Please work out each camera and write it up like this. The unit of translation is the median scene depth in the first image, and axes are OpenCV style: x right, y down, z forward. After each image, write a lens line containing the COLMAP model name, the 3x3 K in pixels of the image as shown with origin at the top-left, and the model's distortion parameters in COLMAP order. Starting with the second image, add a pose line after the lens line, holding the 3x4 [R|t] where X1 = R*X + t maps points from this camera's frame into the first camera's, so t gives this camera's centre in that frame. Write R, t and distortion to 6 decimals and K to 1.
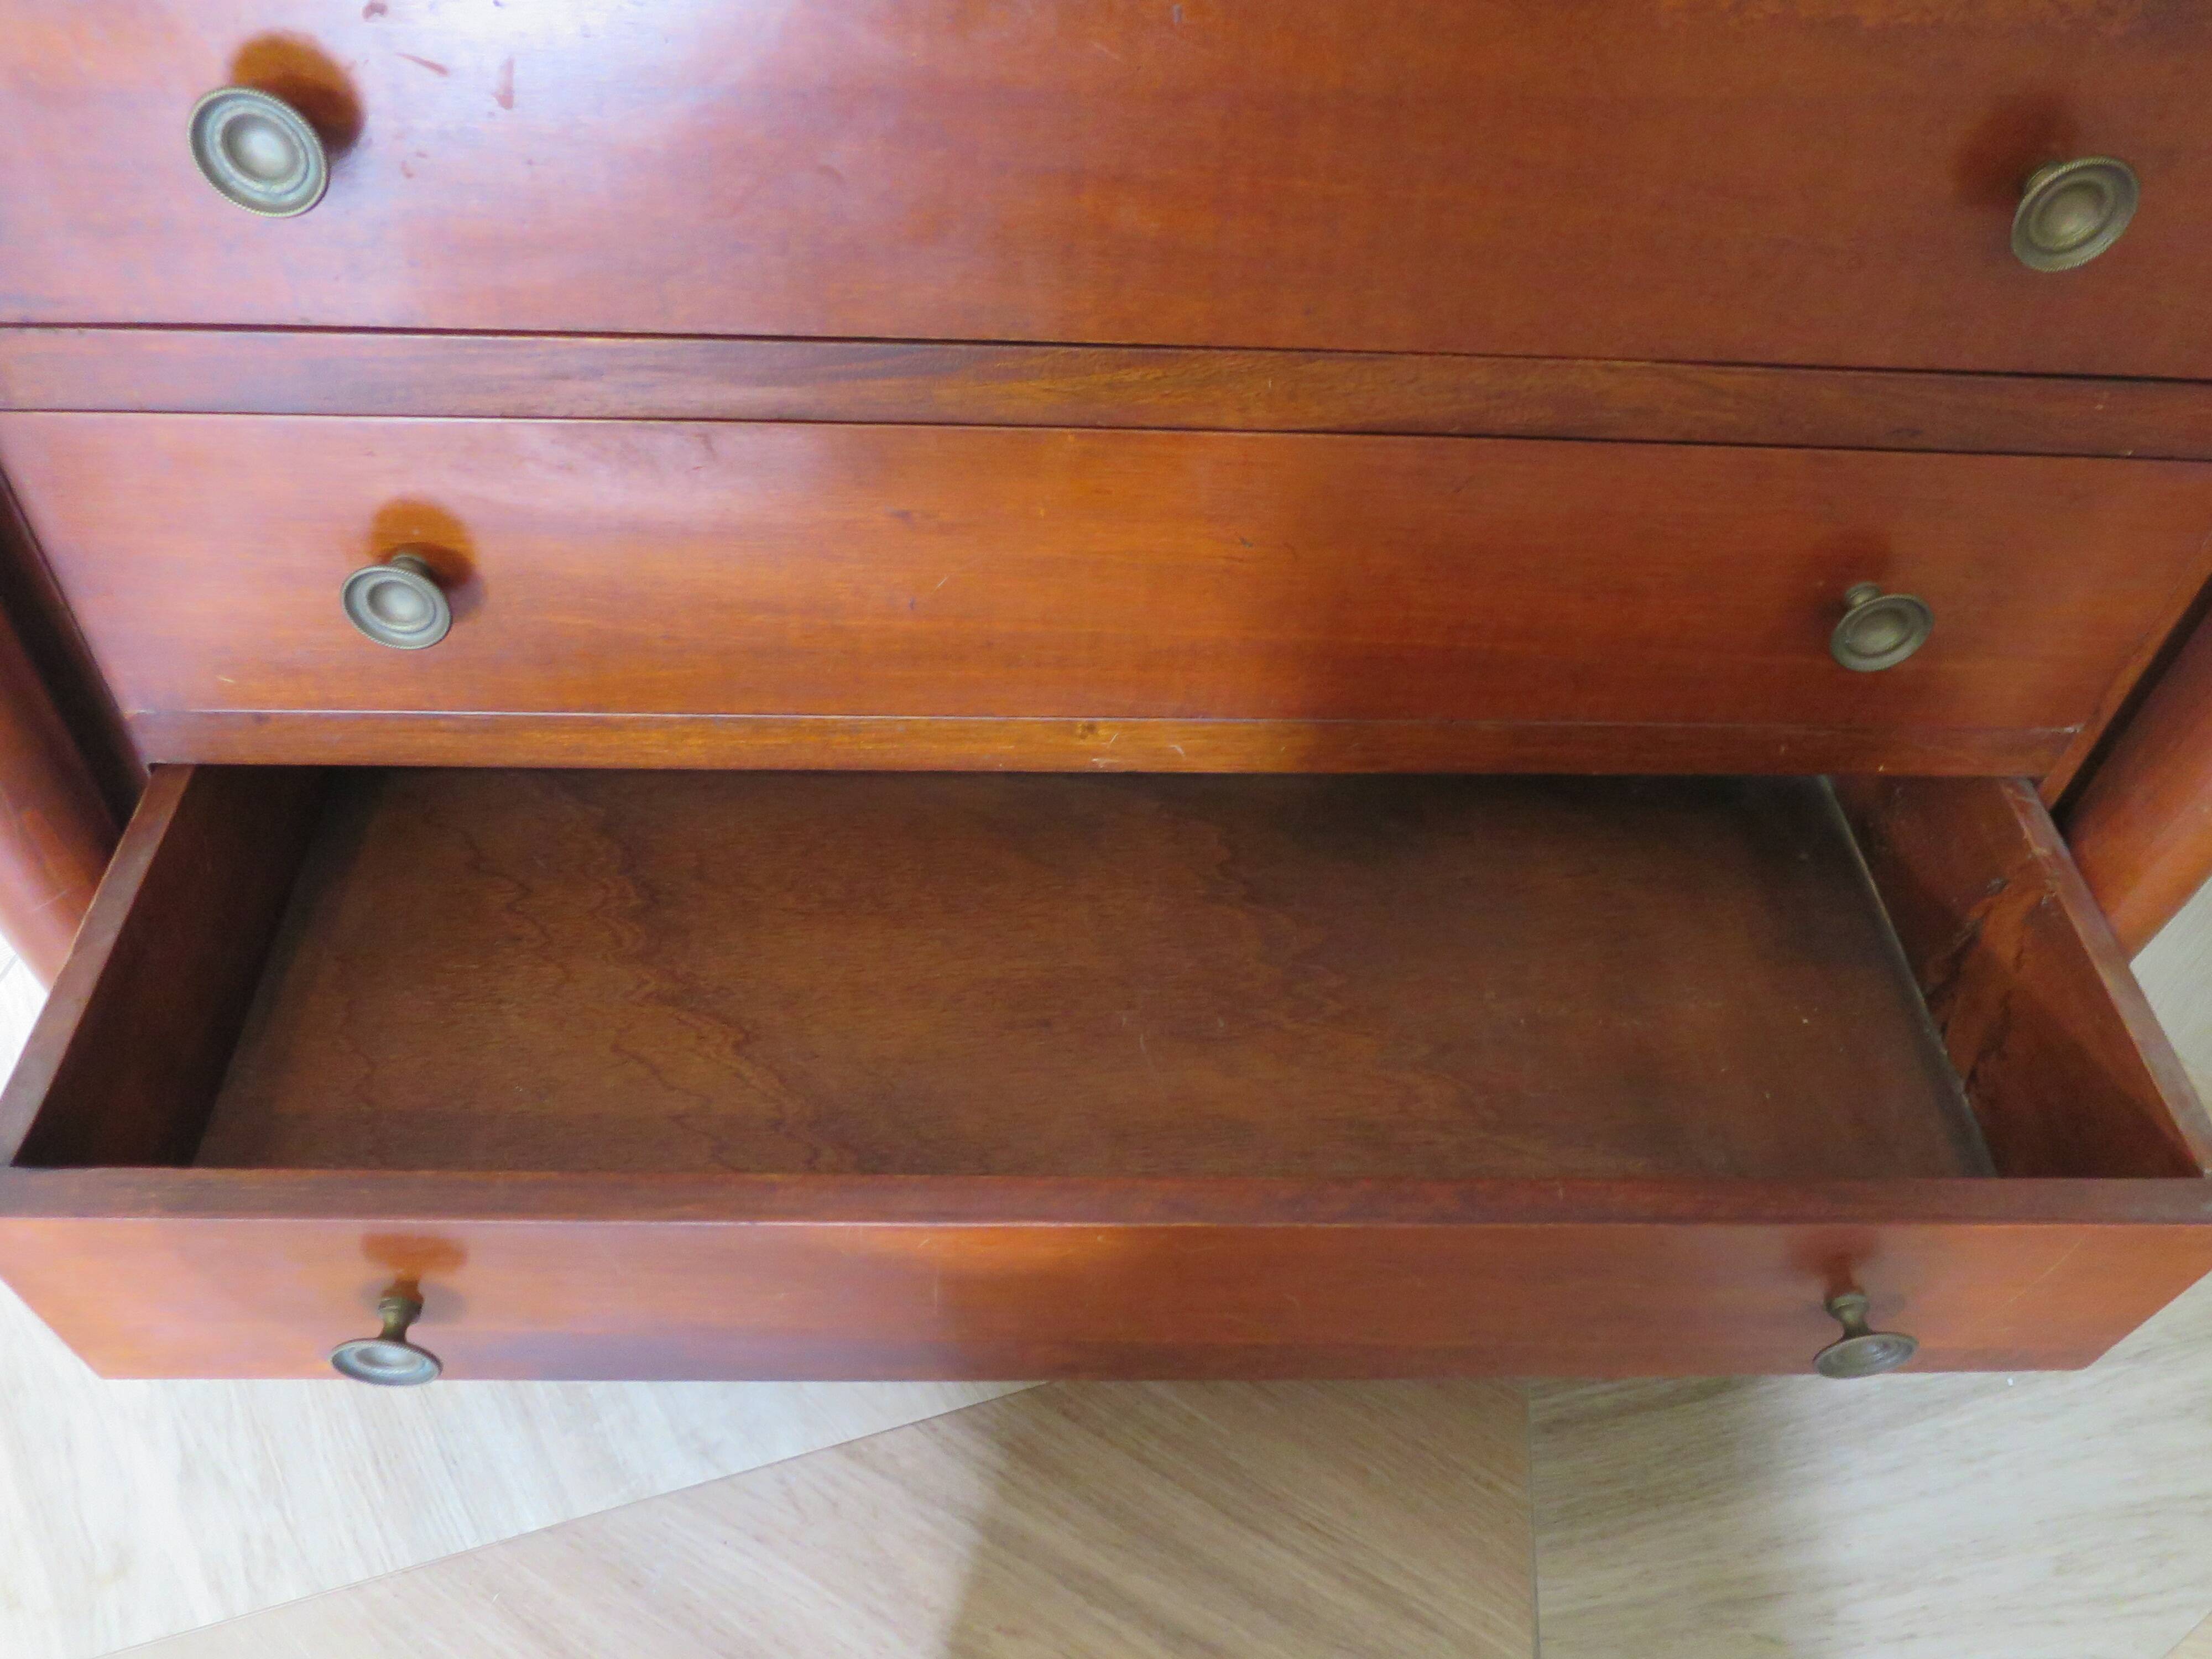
lens RADIAL K [[1650.9, 0, 1107.8], [0, 1650.9, 830.4], [0, 0, 1]] dist [-0.046800, 0.019483]
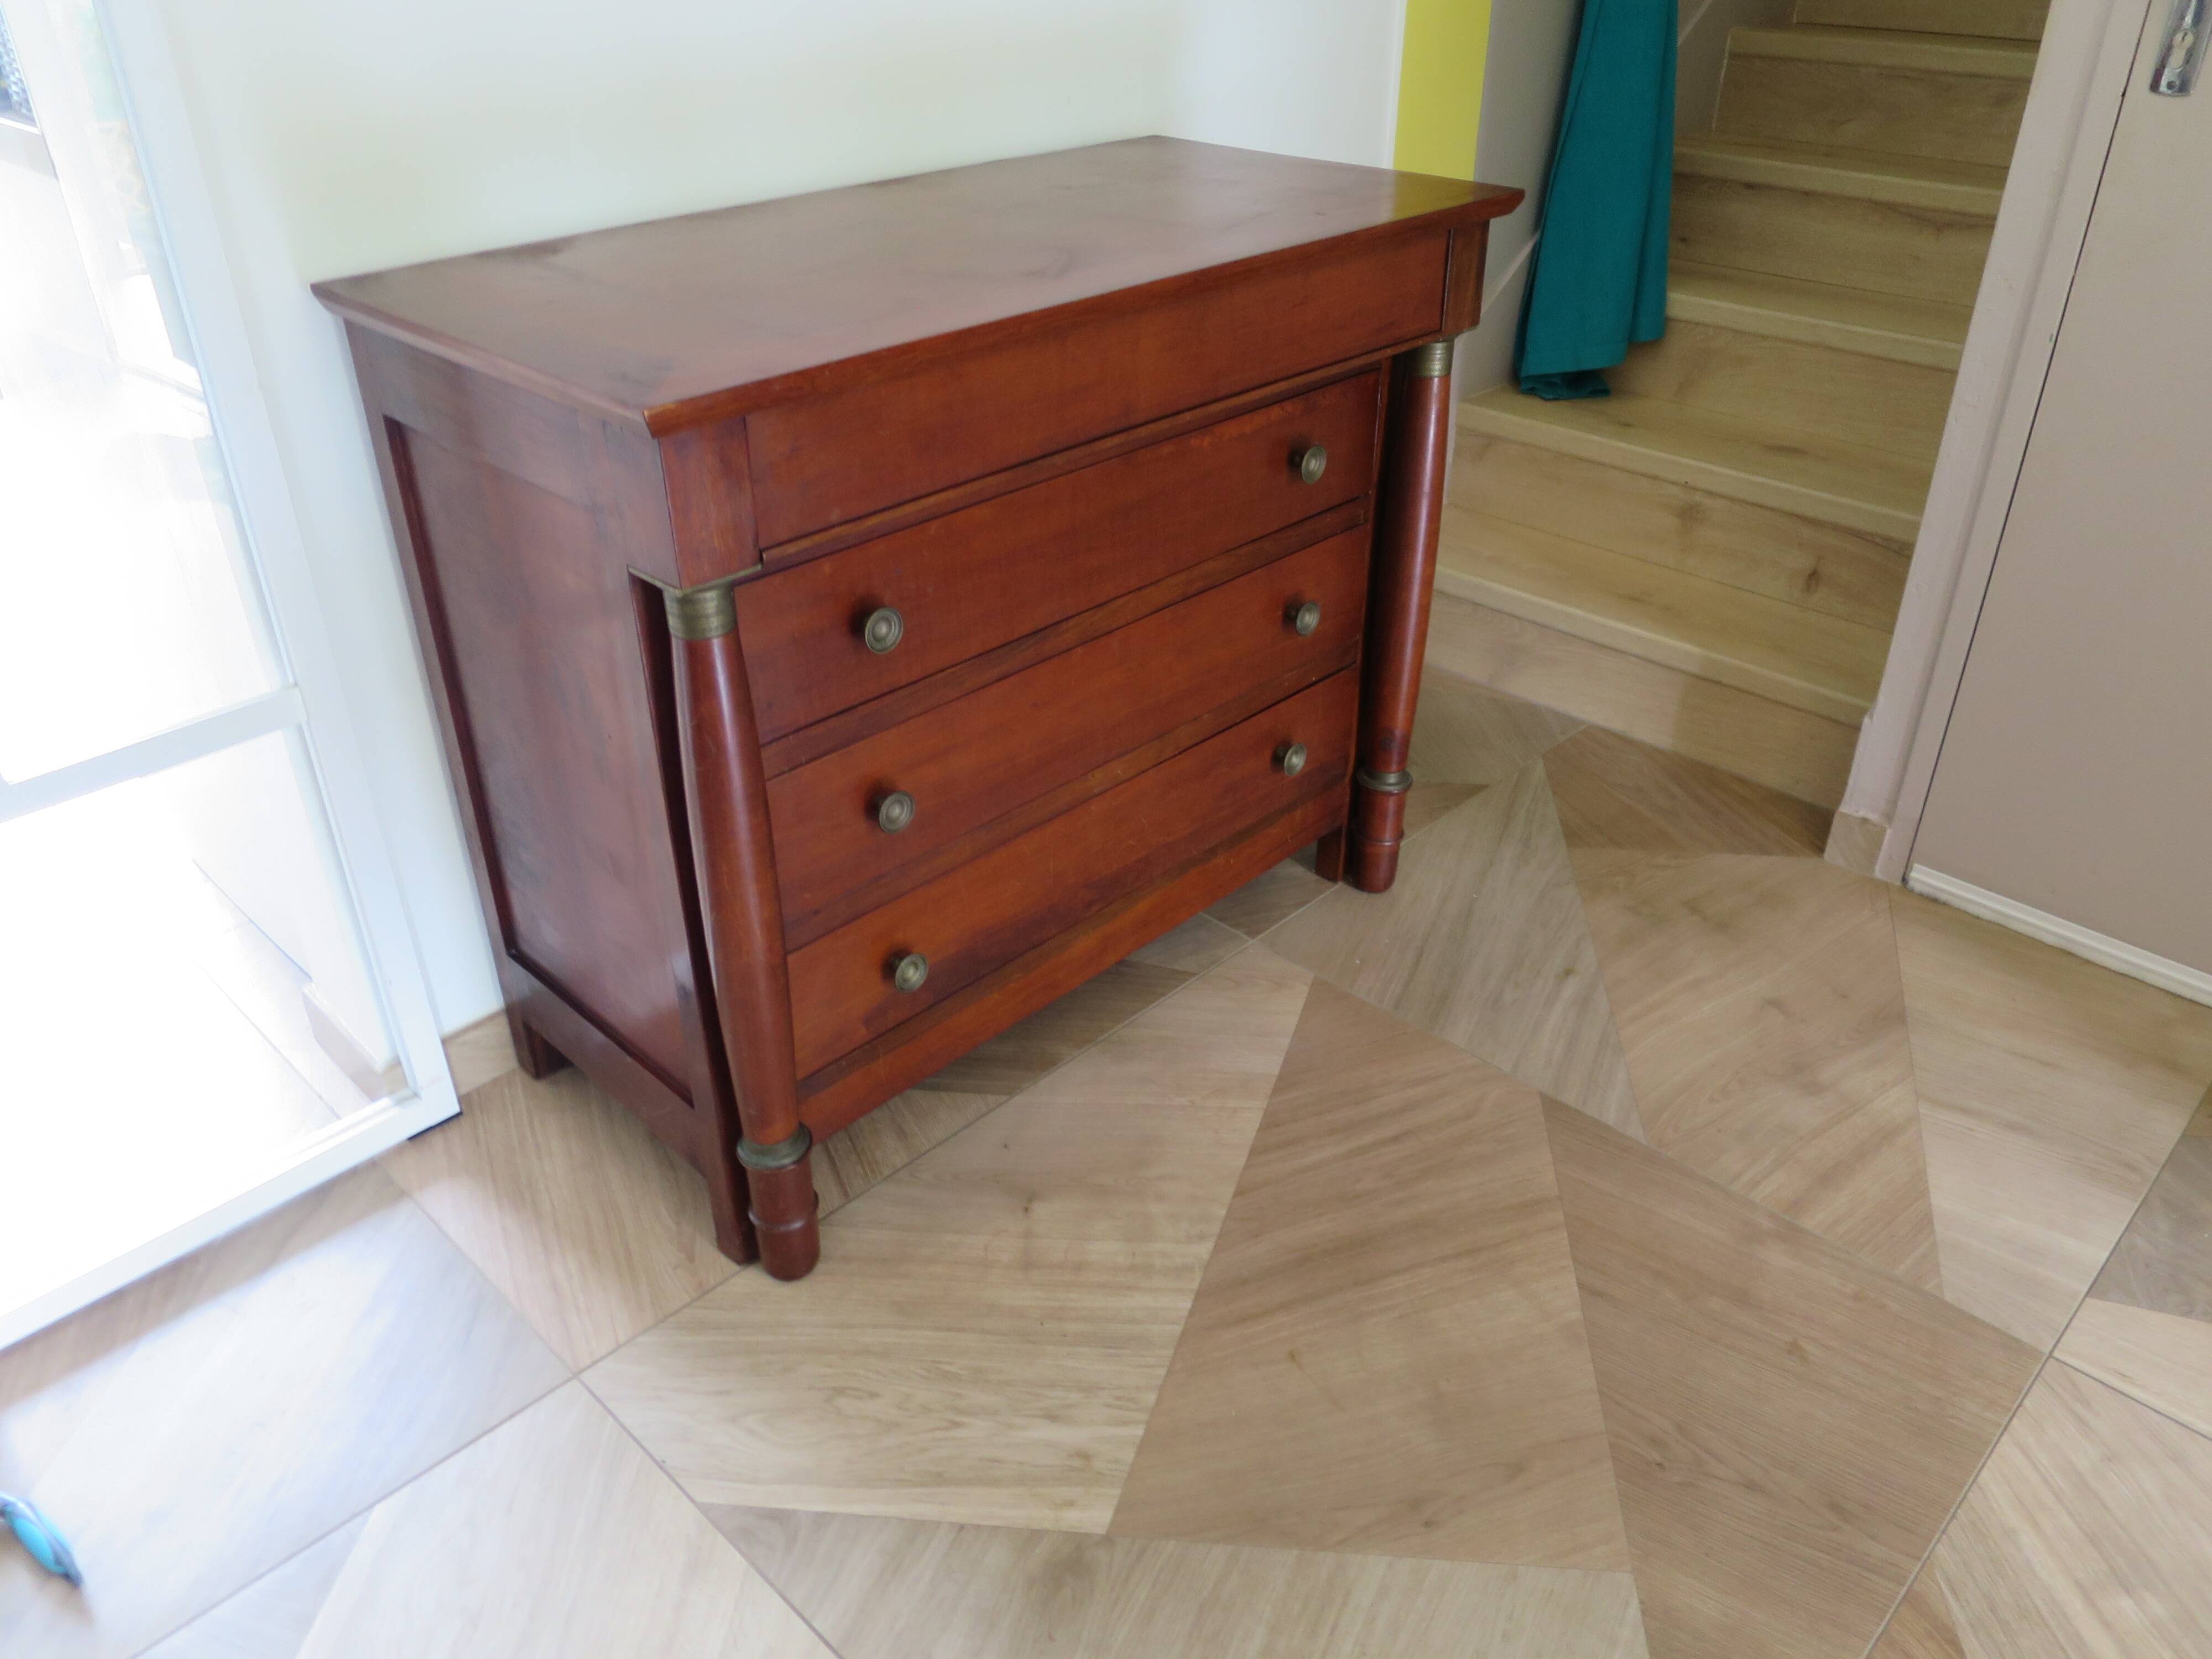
lens RADIAL K [[1650.9, 0, 1097.7], [0, 1650.9, 835.1], [0, 0, 1]] dist [-0.046800, 0.019483]
pose [[0.601637, -0.463837, 0.650299, -1.535046], [0.610290, 0.792178, 0.000412, -0.076154], [-0.515344, 0.396623, 0.759678, -0.666255]]
